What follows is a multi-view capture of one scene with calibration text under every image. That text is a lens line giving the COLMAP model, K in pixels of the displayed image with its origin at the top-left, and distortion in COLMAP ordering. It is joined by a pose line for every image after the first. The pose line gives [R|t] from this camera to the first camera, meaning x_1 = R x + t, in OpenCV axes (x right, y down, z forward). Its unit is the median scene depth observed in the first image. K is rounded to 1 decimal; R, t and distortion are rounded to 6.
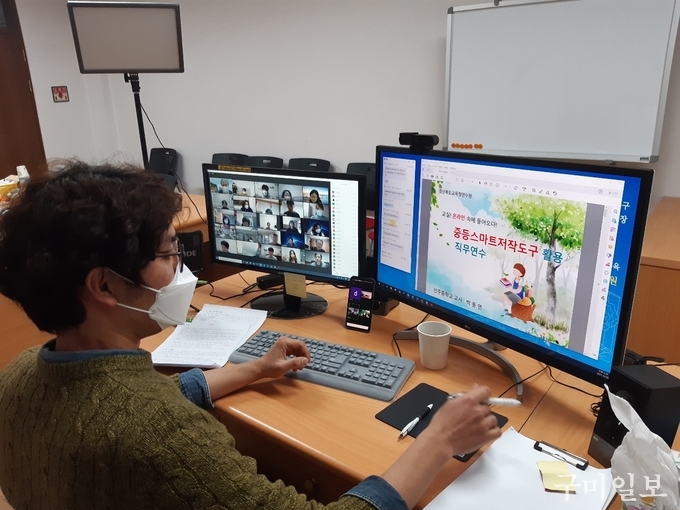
lens RADIAL K [[531.8, 0, 338.7], [0, 531.8, 255.0], [0, 0, 1]] dist [-0.000840, -0.045820]
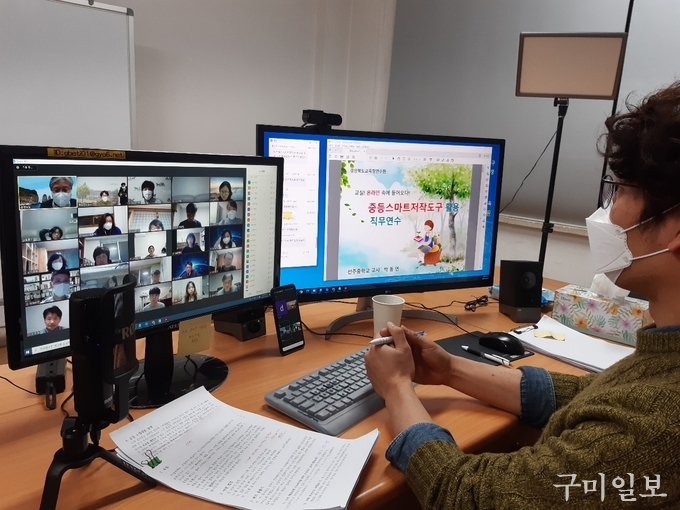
lens RADIAL K [[531.8, 0, 344.7], [0, 531.8, 258.8], [0, 0, 1]] dist [-0.000840, -0.045820]
pose [[0.172873, -0.164343, 0.971137, -0.790979], [0.238146, 0.963701, 0.120693, -0.080444], [-0.955720, 0.210407, 0.205736, 0.809095]]
